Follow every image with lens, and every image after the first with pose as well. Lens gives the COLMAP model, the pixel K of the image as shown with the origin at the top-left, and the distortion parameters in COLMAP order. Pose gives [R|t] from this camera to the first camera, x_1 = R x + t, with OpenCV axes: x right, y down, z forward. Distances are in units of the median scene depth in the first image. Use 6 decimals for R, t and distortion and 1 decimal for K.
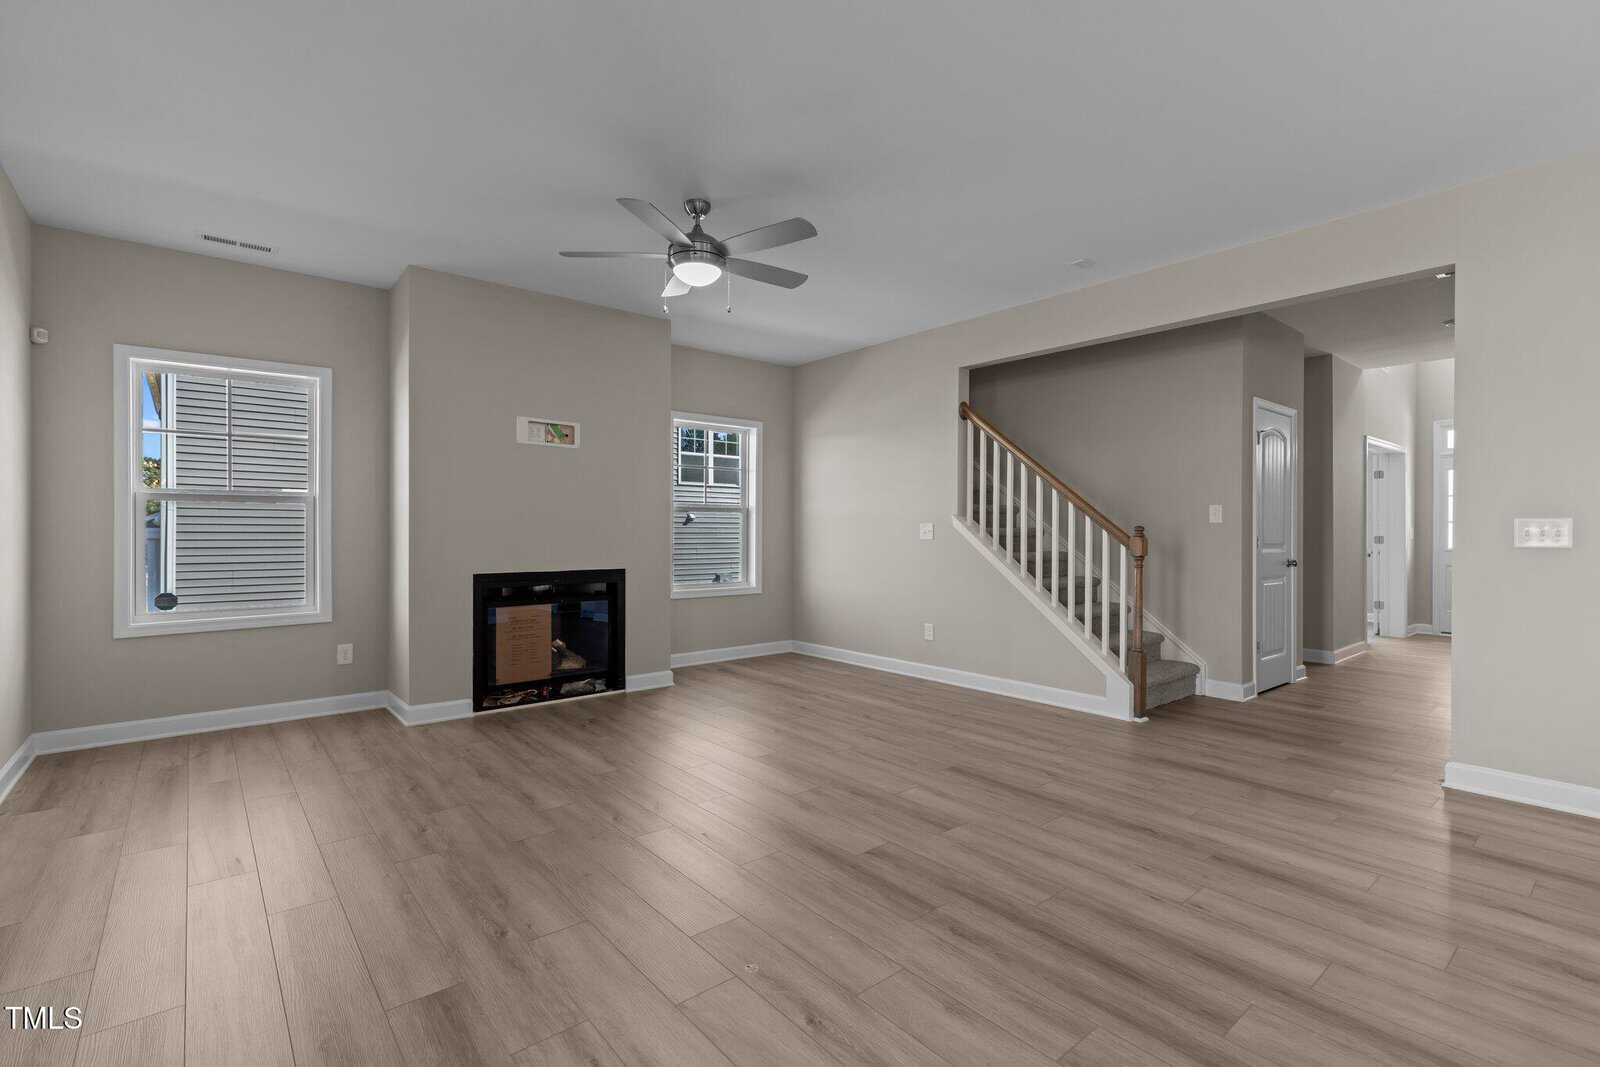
lens RADIAL K [[721.8, 0, 794.1], [0, 721.8, 536.8], [0, 0, 1]] dist [0.005742, -0.000885]
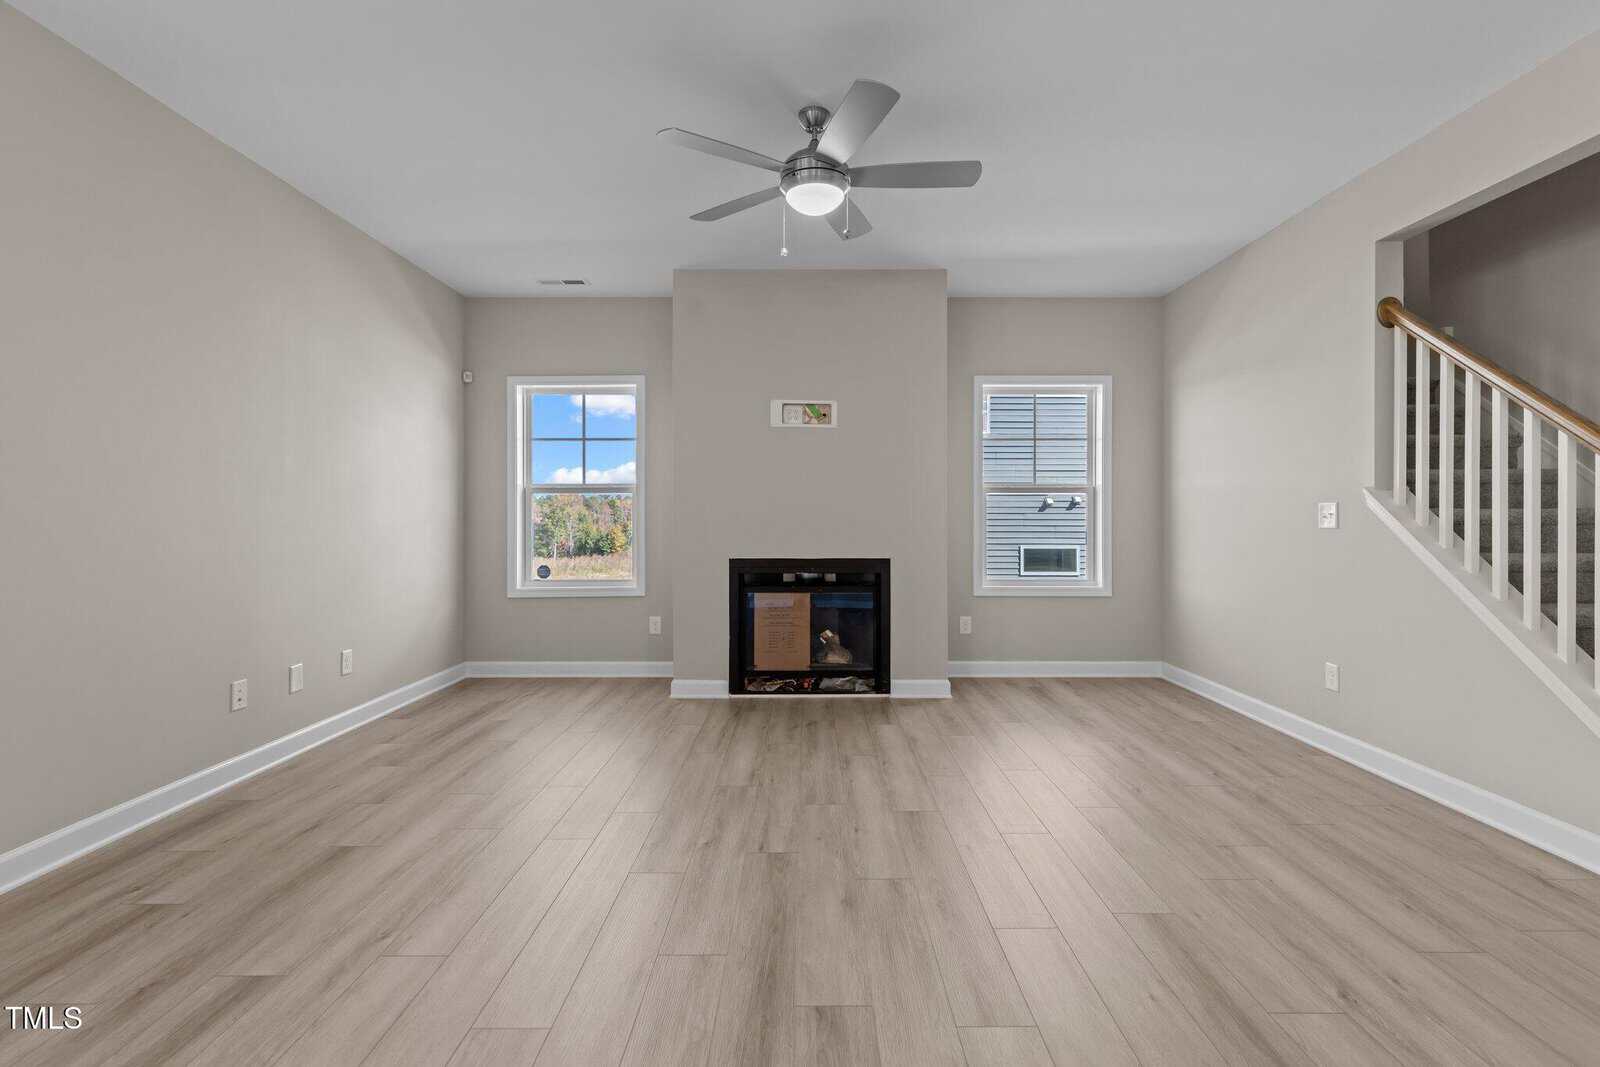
lens RADIAL K [[721.8, 0, 811.0], [0, 721.8, 520.2], [0, 0, 1]] dist [0.005742, -0.000885]
pose [[0.774044, 0.000002, -0.633132, 0.268441], [-0.004224, 0.999978, -0.005160, 0.001879], [0.633118, 0.006668, 0.774027, 0.261448]]
